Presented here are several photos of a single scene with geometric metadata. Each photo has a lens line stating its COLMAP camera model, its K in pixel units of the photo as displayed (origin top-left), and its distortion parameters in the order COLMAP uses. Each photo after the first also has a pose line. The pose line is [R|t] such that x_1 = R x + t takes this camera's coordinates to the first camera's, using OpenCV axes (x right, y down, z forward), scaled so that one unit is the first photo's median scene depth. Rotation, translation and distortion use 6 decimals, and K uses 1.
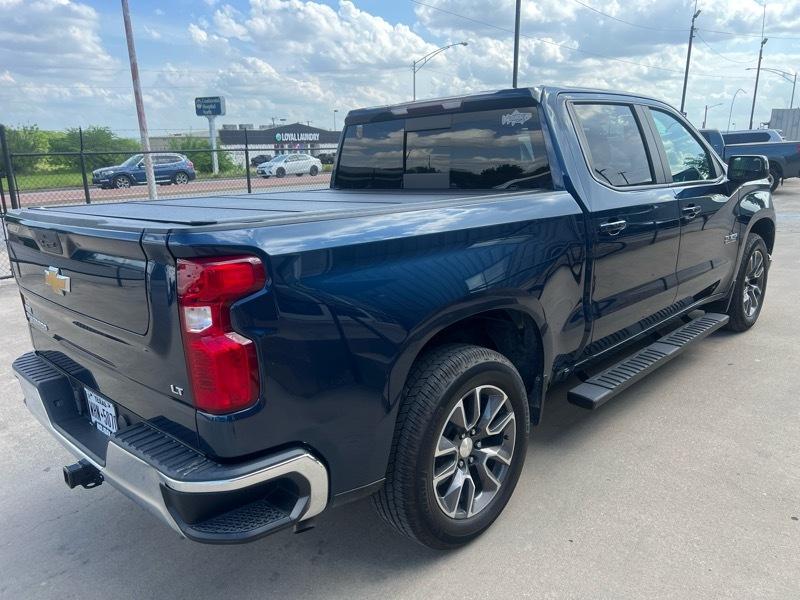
lens RADIAL K [[614.1, 0, 401.2], [0, 614.1, 298.1], [0, 0, 1]] dist [0.045608, -0.056667]
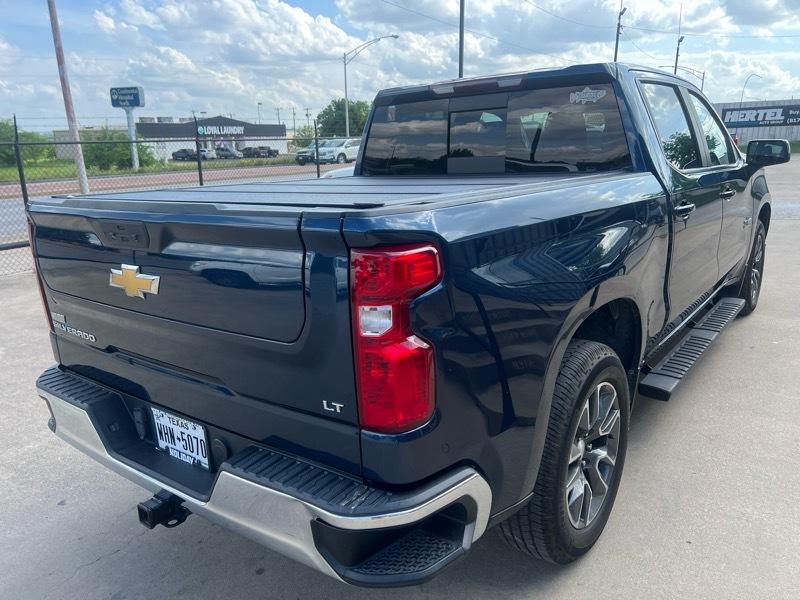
lens RADIAL K [[614.1, 0, 406.0], [0, 614.1, 299.1], [0, 0, 1]] dist [0.045608, -0.056667]
pose [[0.991798, -0.031505, 0.123874, -0.160649], [0.030269, 0.999472, 0.011855, -0.001438], [-0.124182, -0.008008, 0.992227, 0.073253]]
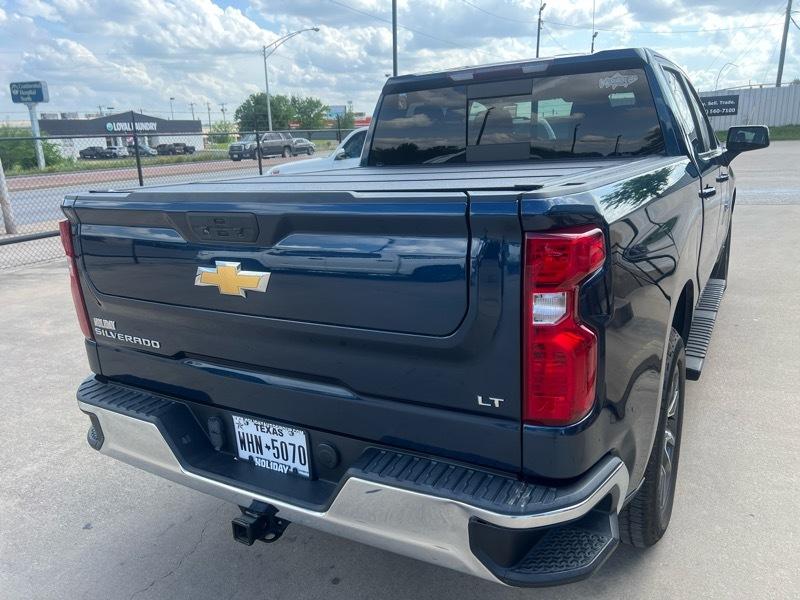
lens RADIAL K [[614.1, 0, 399.1], [0, 614.1, 301.1], [0, 0, 1]] dist [0.045608, -0.056667]
pose [[0.969576, -0.072947, 0.233670, -0.287812], [0.068282, 0.997273, 0.028004, -0.004229], [-0.235075, -0.011197, 0.971913, 0.116543]]
